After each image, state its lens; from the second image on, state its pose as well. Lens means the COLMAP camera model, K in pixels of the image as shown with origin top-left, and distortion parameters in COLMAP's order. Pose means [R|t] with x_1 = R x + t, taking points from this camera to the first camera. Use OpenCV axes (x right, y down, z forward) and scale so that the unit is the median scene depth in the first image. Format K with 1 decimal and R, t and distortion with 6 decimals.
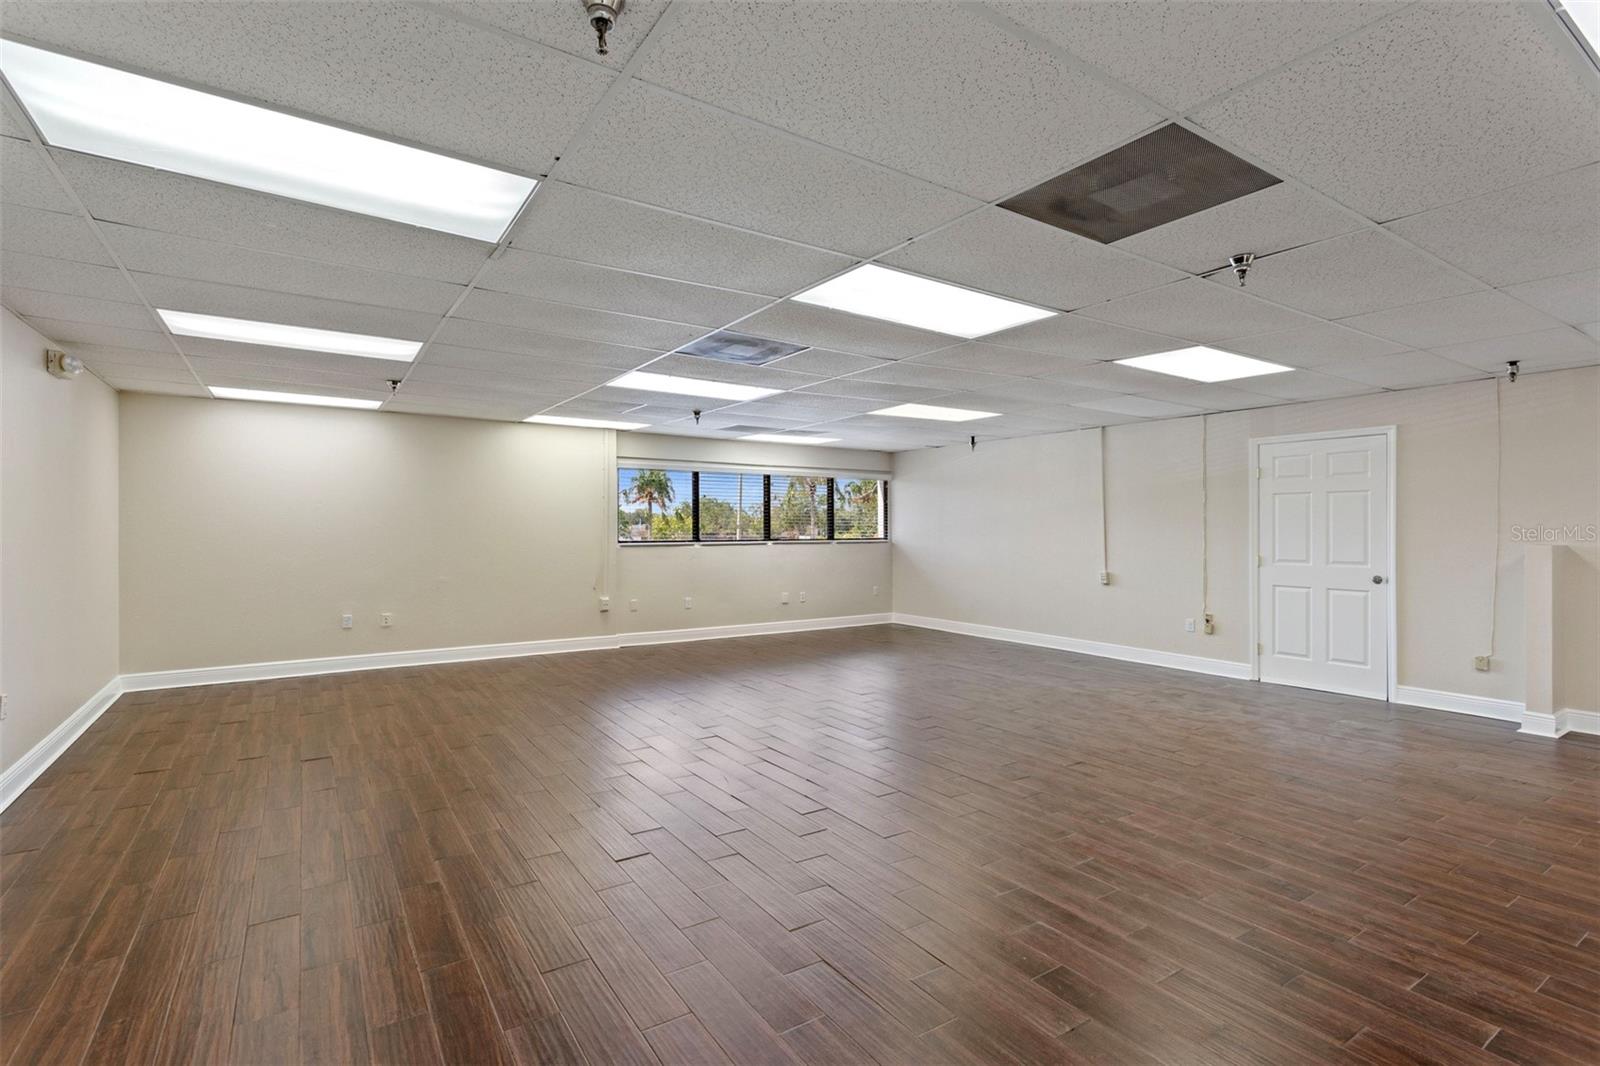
lens RADIAL K [[744.1, 0, 800.0], [0, 744.1, 533.0], [0, 0, 1]] dist [0.000542, 0.000341]
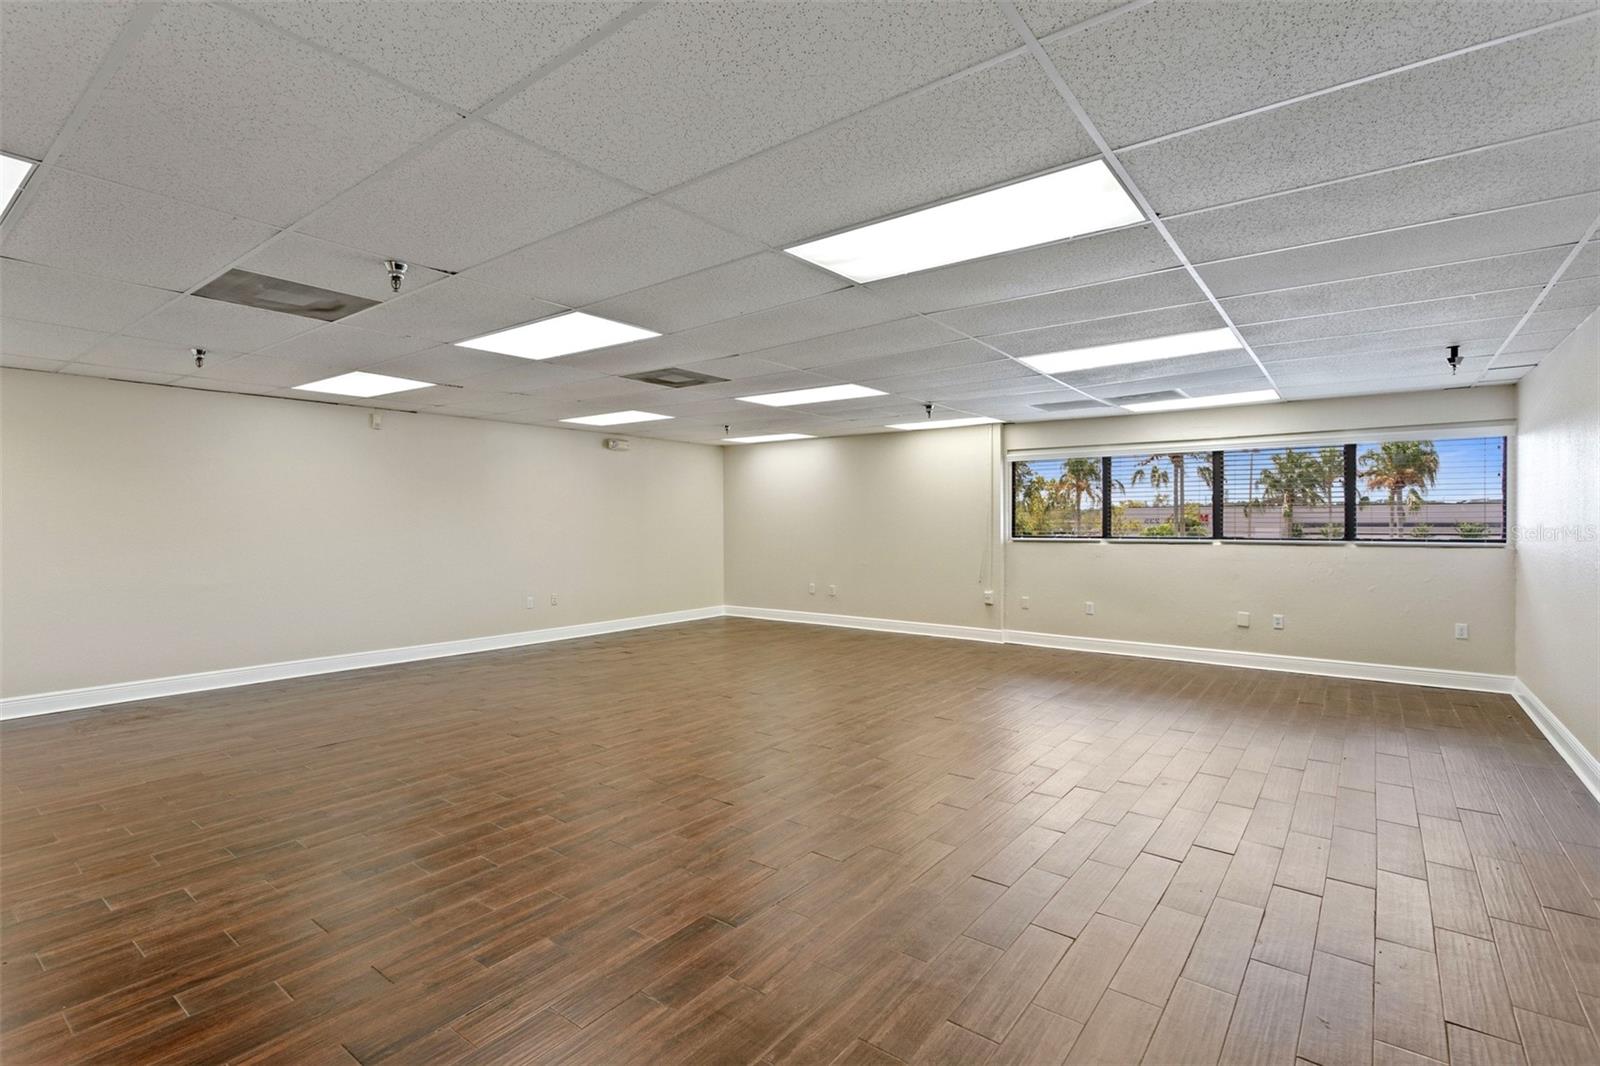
lens RADIAL K [[765.1, 0, 800.0], [0, 765.1, 533.0], [0, 0, 1]] dist [-0.001087, 0.000173]
pose [[0.323141, 0.011933, -0.946276, 0.780718], [-0.005774, 0.999927, 0.010638, -0.002290], [0.946333, 0.002026, 0.323186, 0.516274]]
